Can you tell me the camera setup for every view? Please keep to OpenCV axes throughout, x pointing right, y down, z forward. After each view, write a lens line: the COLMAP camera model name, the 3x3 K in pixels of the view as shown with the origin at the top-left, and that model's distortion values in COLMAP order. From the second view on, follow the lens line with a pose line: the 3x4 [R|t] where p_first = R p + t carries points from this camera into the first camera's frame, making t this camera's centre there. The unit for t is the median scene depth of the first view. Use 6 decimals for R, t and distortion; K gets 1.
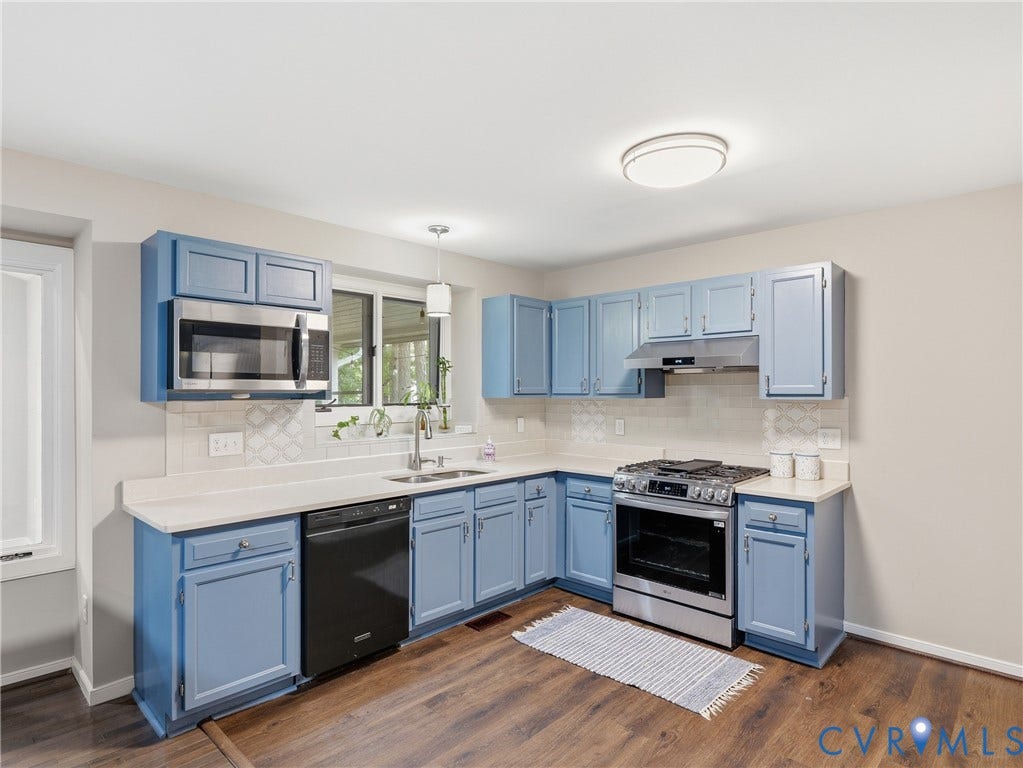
lens RADIAL K [[555.2, 0, 505.3], [0, 555.2, 390.7], [0, 0, 1]] dist [-0.001741, 0.001017]
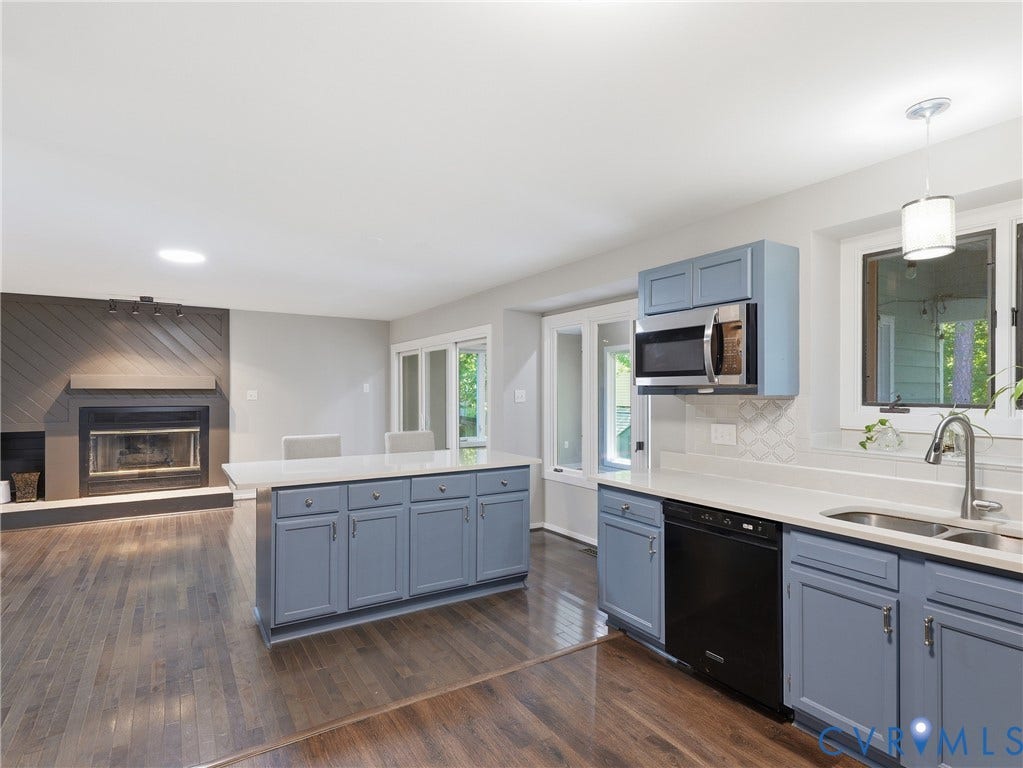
lens RADIAL K [[538.7, 0, 510.1], [0, 538.7, 392.6], [0, 0, 1]] dist [0.010966, -0.003431]
pose [[-0.240455, -0.000075, -0.970660, 0.663806], [0.003022, 0.999995, -0.000826, 0.012696], [0.970655, -0.003132, -0.240454, 0.869857]]
